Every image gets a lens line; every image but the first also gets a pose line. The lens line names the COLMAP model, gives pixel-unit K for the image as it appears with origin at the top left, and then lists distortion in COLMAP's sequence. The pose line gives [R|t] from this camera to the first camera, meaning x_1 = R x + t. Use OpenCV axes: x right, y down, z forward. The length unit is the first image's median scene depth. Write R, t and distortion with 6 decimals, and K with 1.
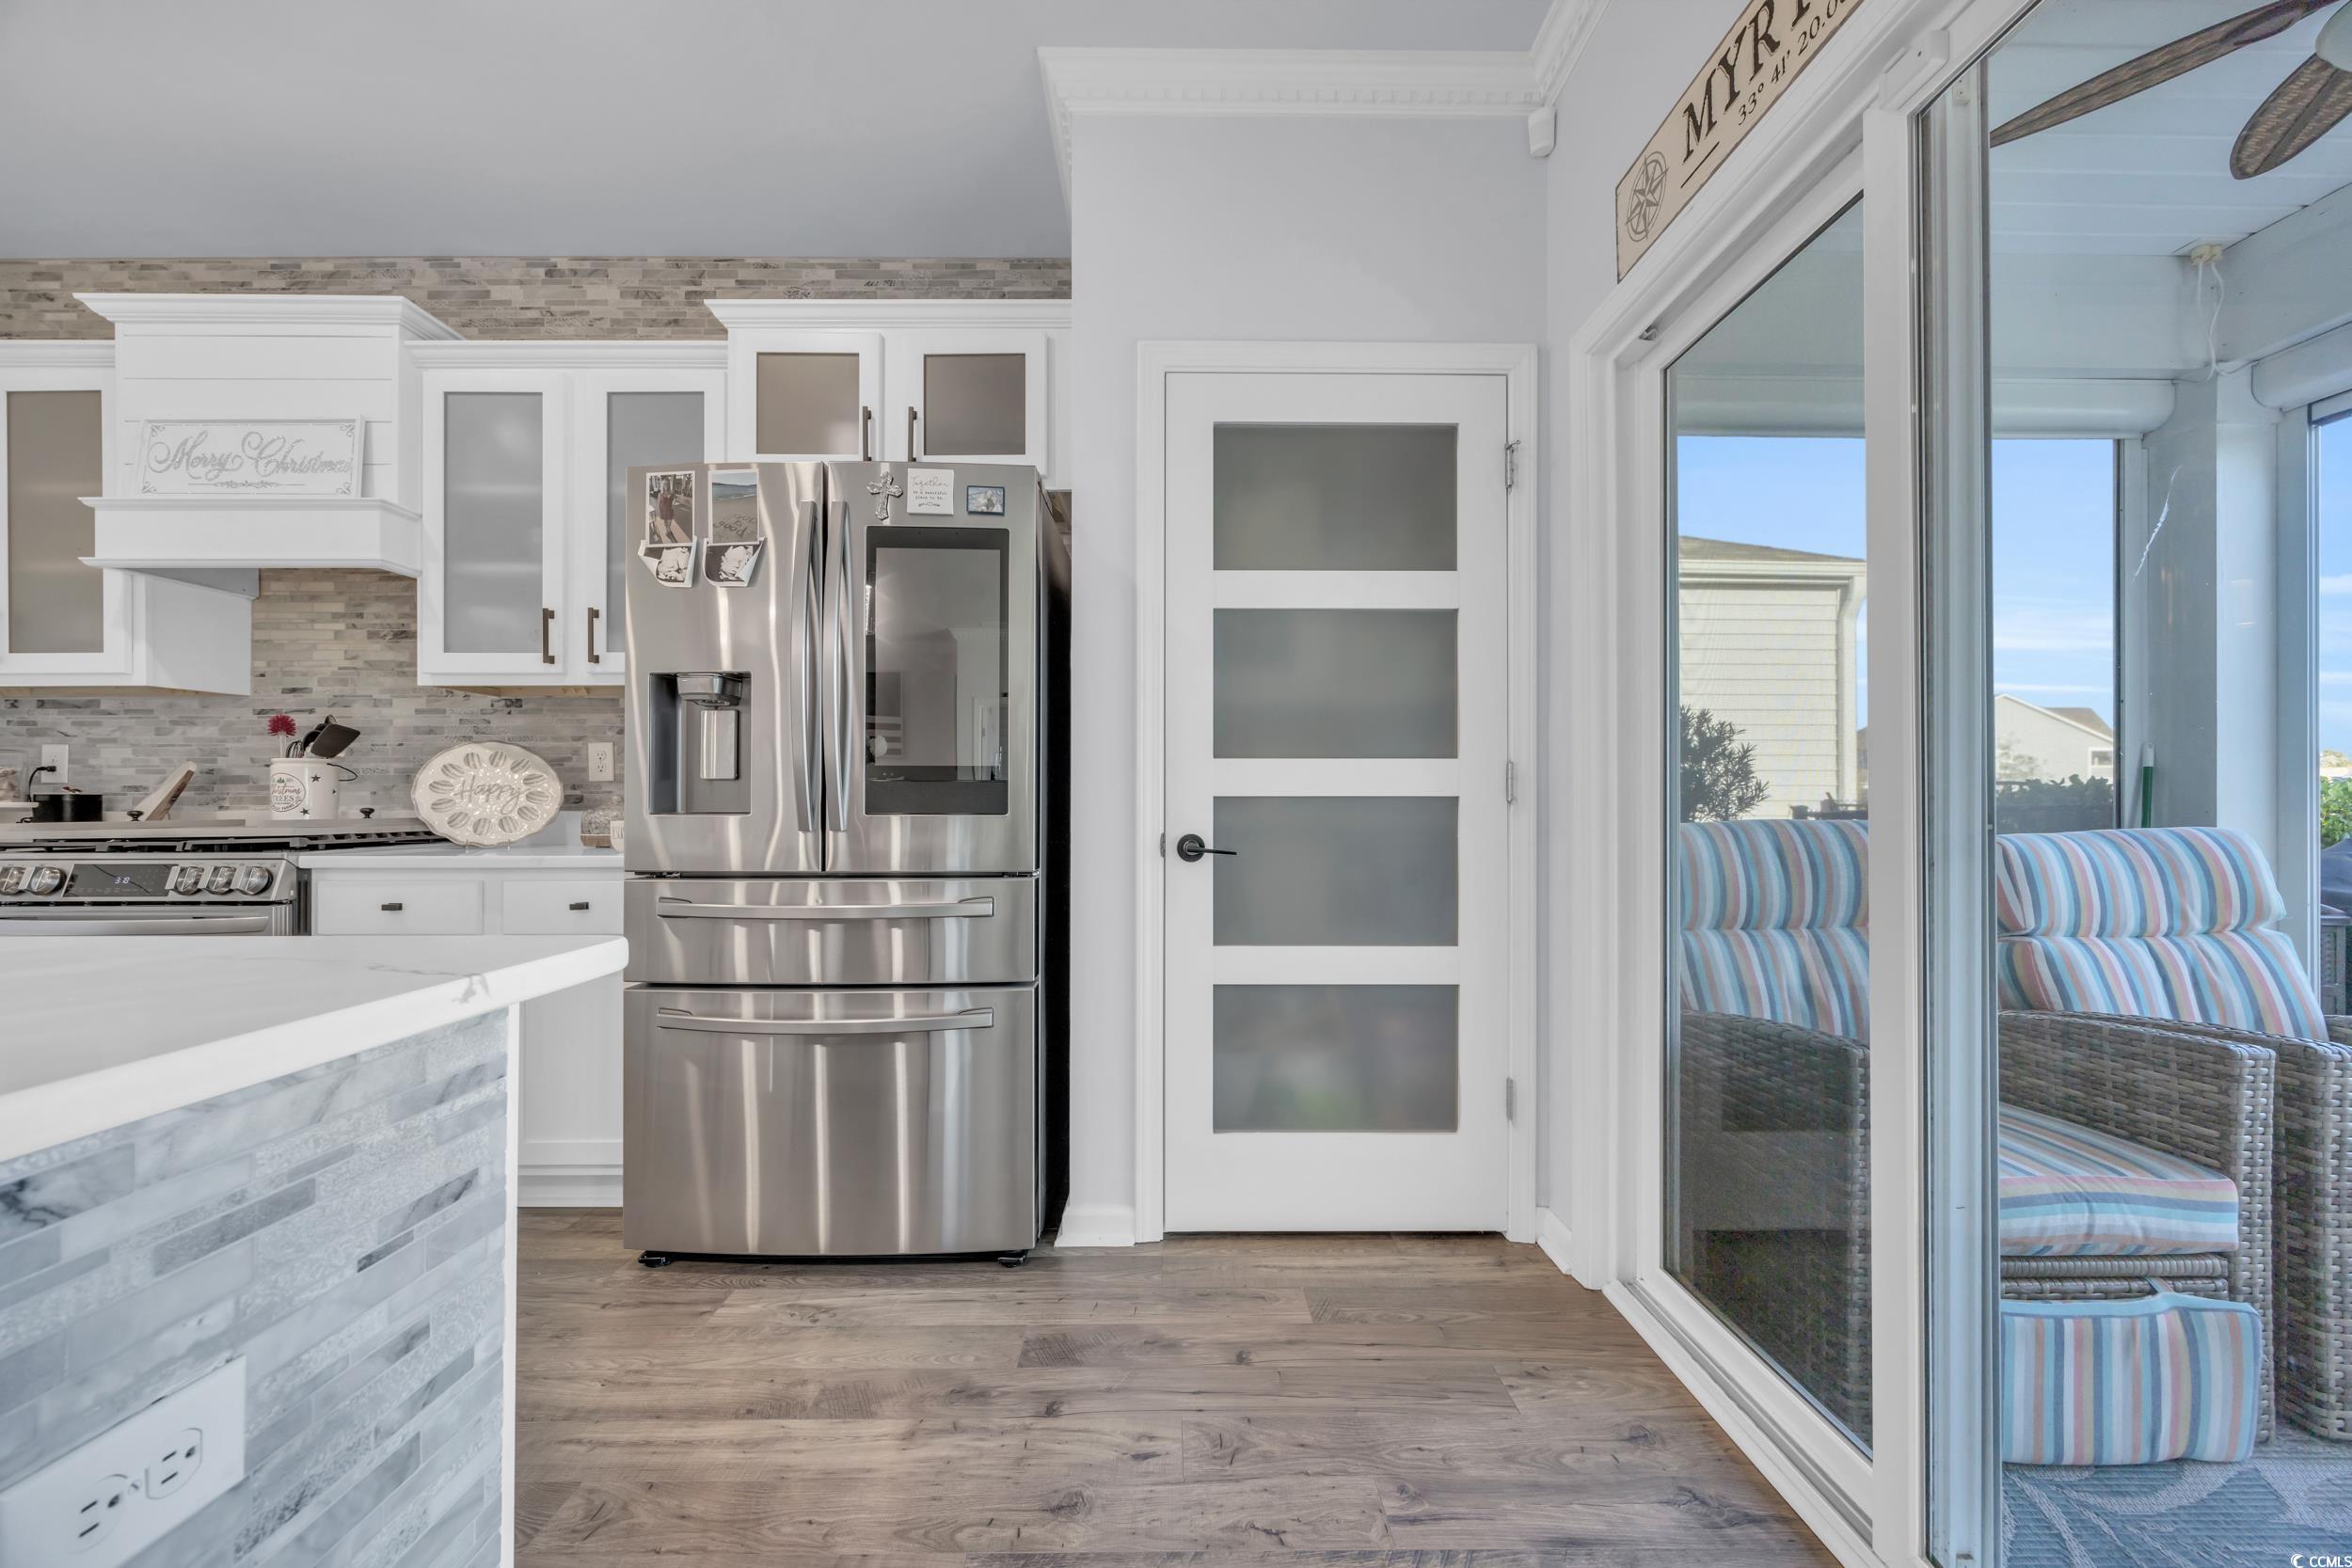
lens RADIAL K [[901.8, 0, 1174.5], [0, 901.8, 793.8], [0, 0, 1]] dist [-0.003804, -0.000202]
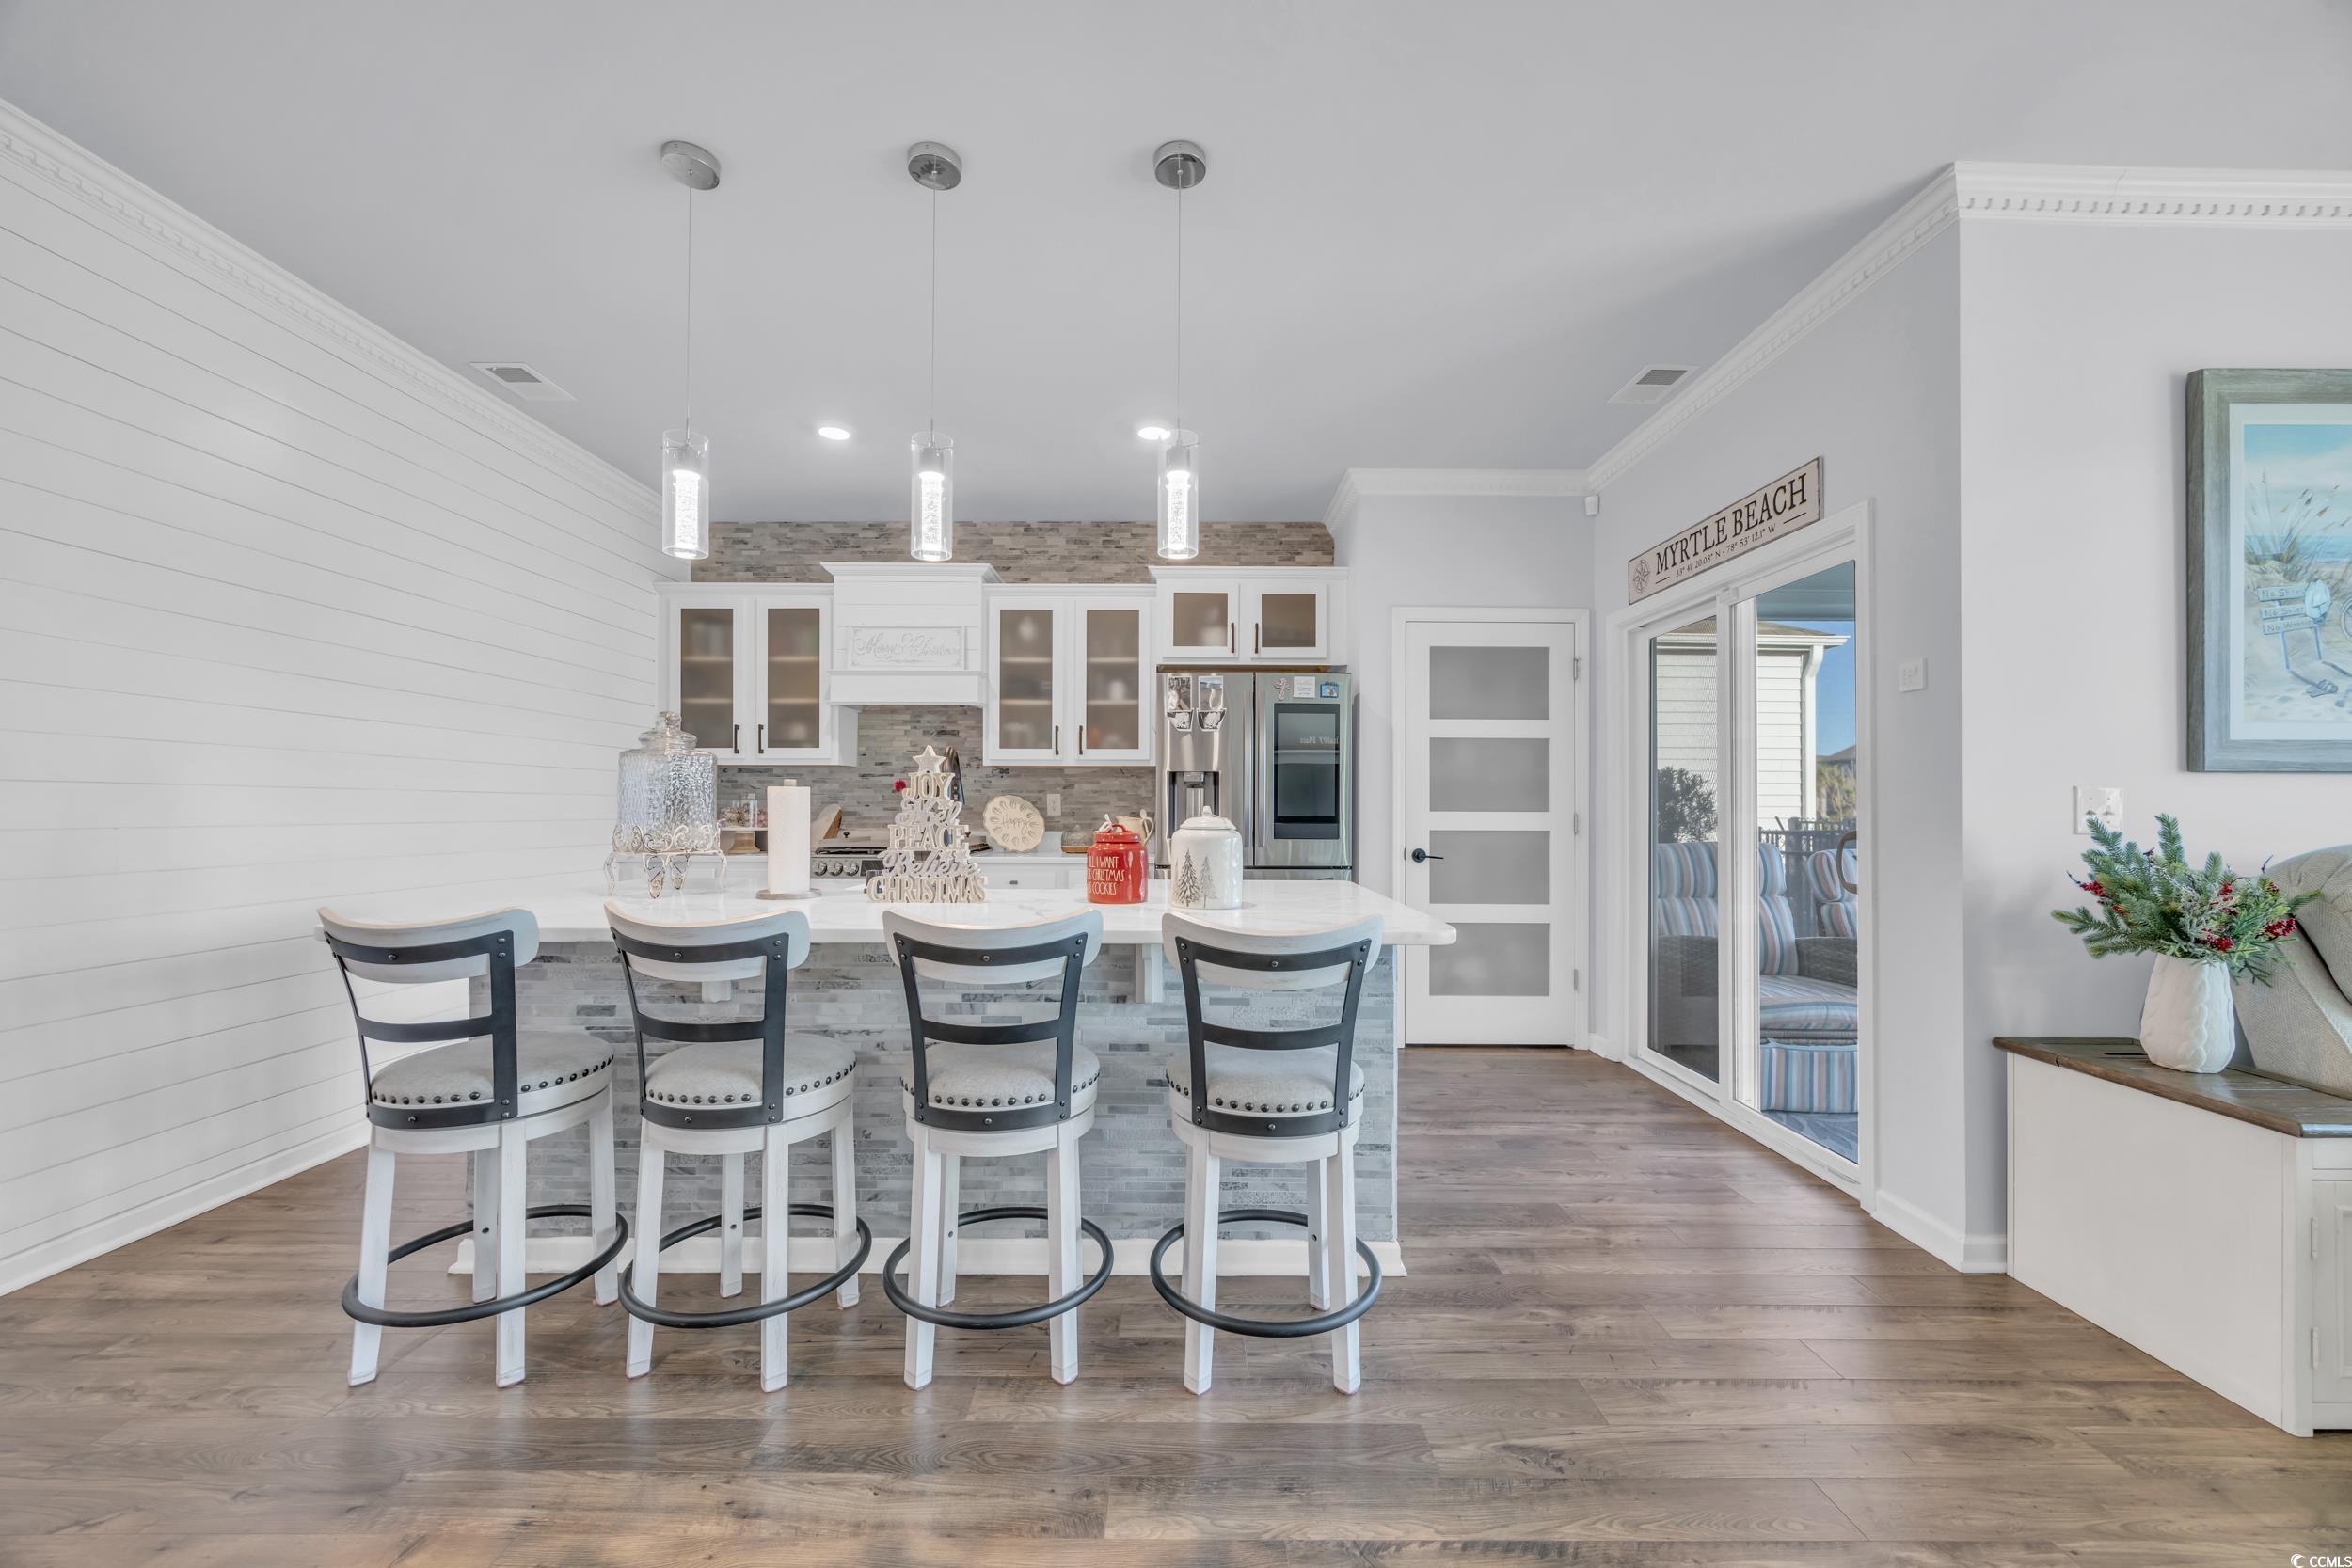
lens RADIAL K [[898.6, 0, 1174.3], [0, 898.6, 788.1], [0, 0, 1]] dist [-0.002926, 0.000088]
pose [[0.999906, 0.004045, -0.013076, -0.437354], [-0.004162, 0.999951, -0.008991, -0.061235], [0.013039, 0.009045, 0.999874, -0.895470]]
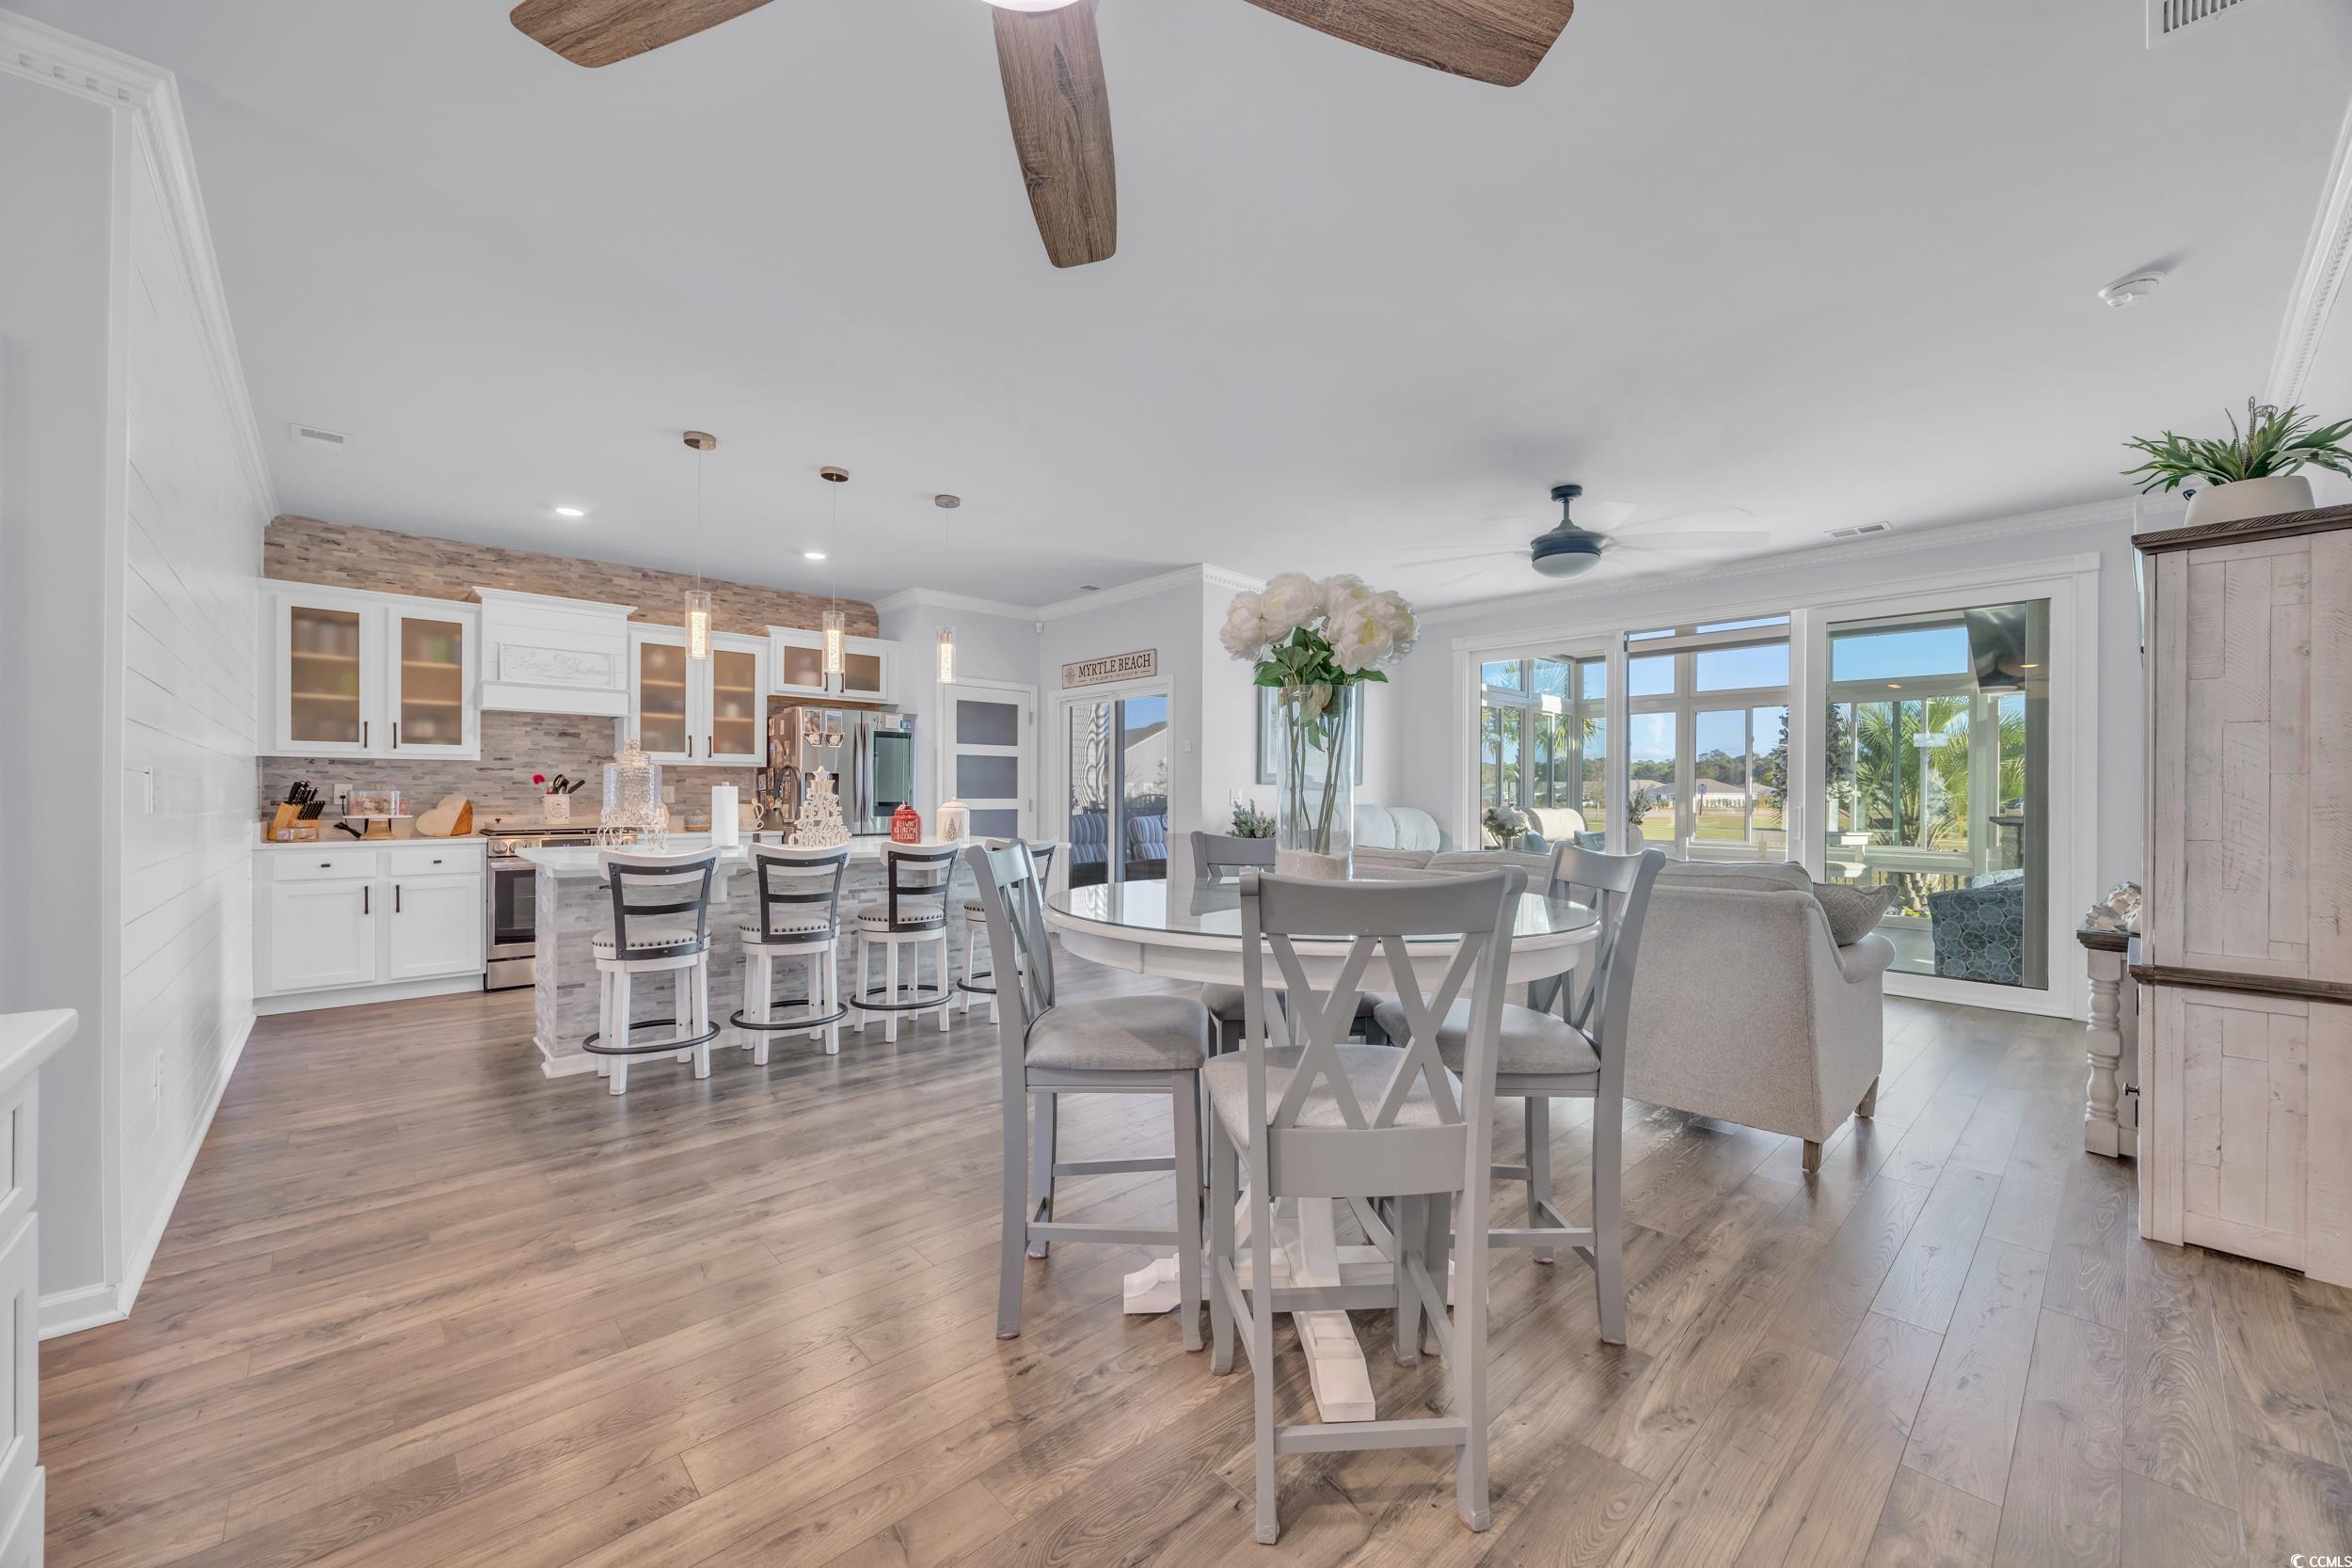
lens RADIAL K [[901.8, 0, 1174.5], [0, 901.8, 793.8], [0, 0, 1]] dist [-0.003804, -0.000202]
pose [[0.741763, 0.003954, 0.670650, -1.412303], [-0.012173, 0.999897, 0.007569, -0.080482], [-0.670551, -0.013778, 0.741735, -1.807993]]
